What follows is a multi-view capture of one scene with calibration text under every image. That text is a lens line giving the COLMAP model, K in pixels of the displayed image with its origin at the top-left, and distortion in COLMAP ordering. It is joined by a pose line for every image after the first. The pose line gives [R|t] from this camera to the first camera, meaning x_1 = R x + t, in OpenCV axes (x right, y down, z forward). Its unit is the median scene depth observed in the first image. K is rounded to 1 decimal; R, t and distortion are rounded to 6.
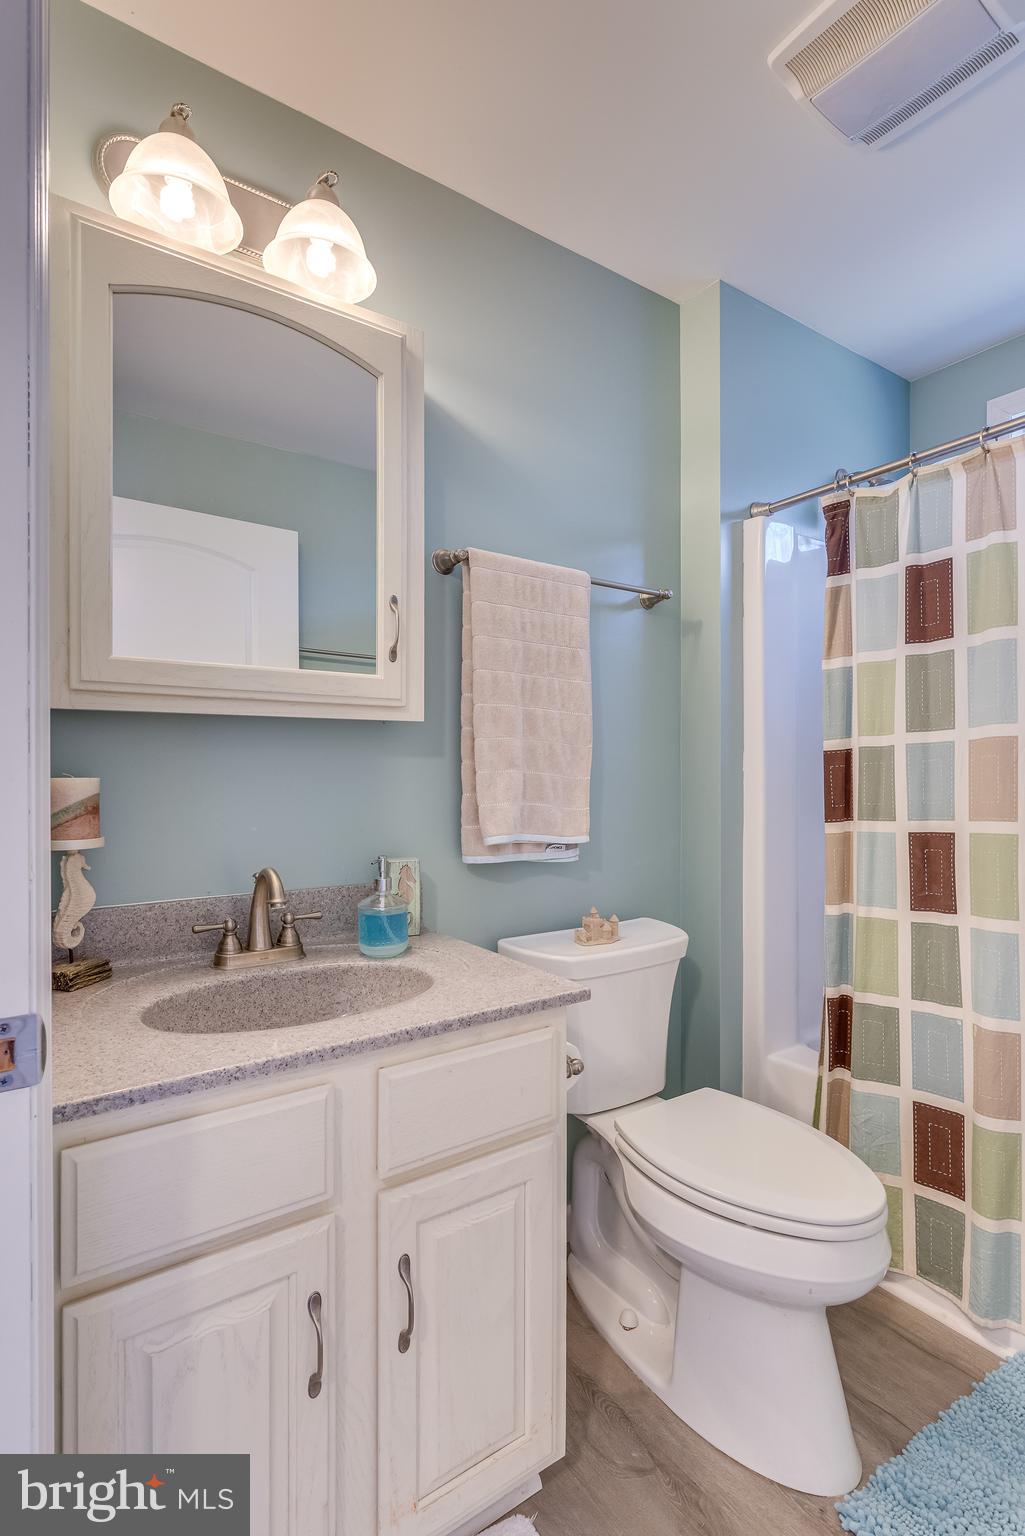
lens RADIAL K [[724.0, 0, 487.3], [0, 724.0, 764.7], [0, 0, 1]] dist [-0.001885, -0.000031]
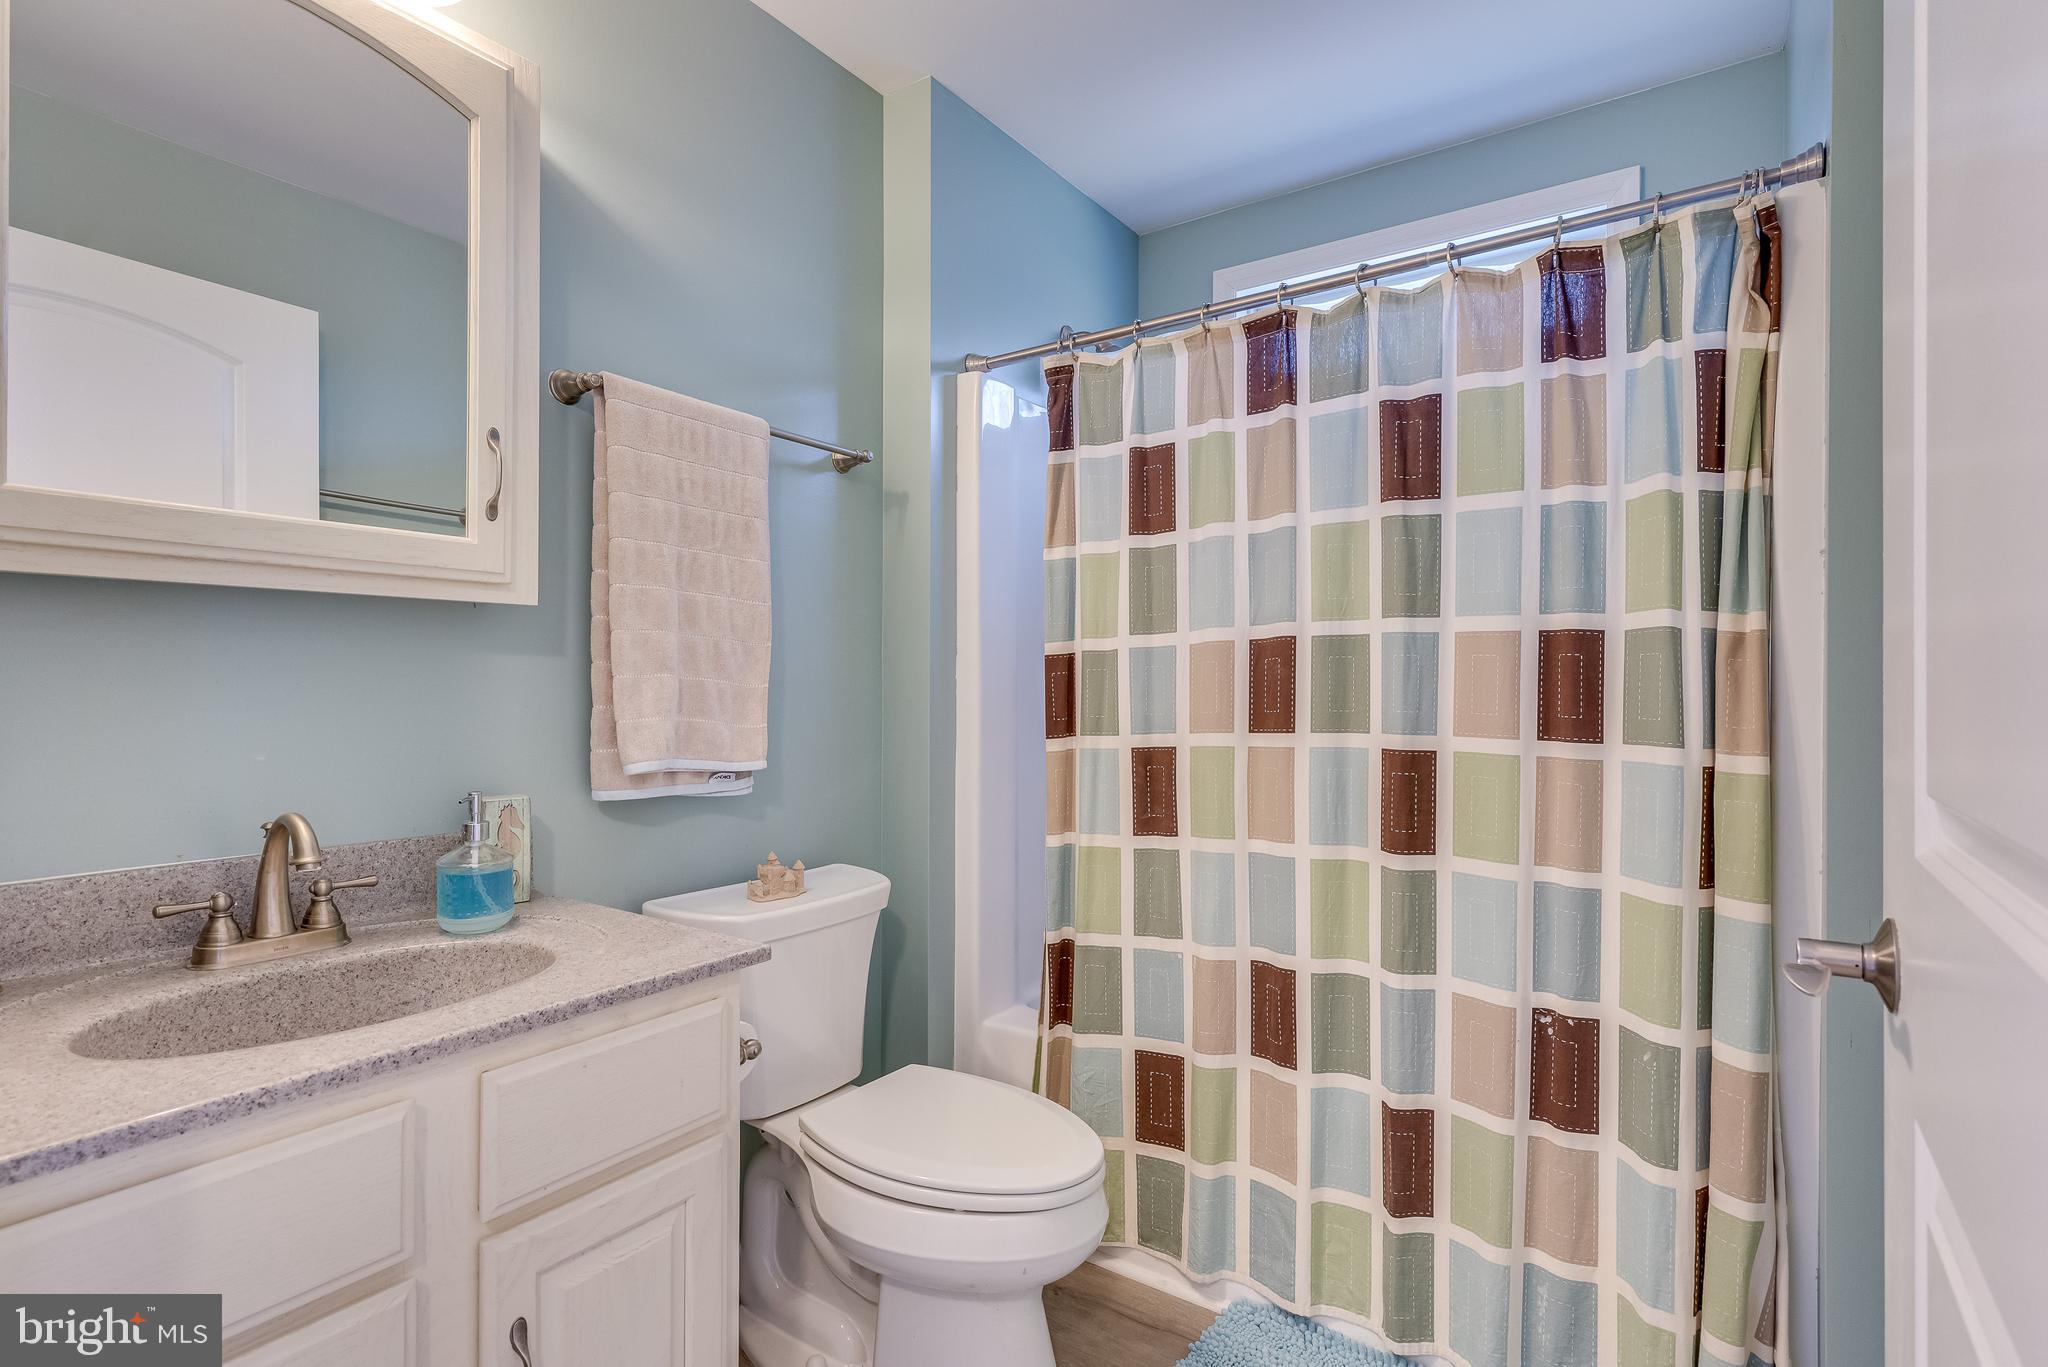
lens RADIAL K [[1015.6, 0, 993.7], [0, 1015.6, 684.4], [0, 0, 1]] dist [0.000109, 0.001586]
pose [[0.932372, 0.002572, 0.361492, -0.027104], [-0.003568, 0.999991, 0.002087, 0.014521], [-0.361483, -0.003236, 0.932373, -0.105202]]
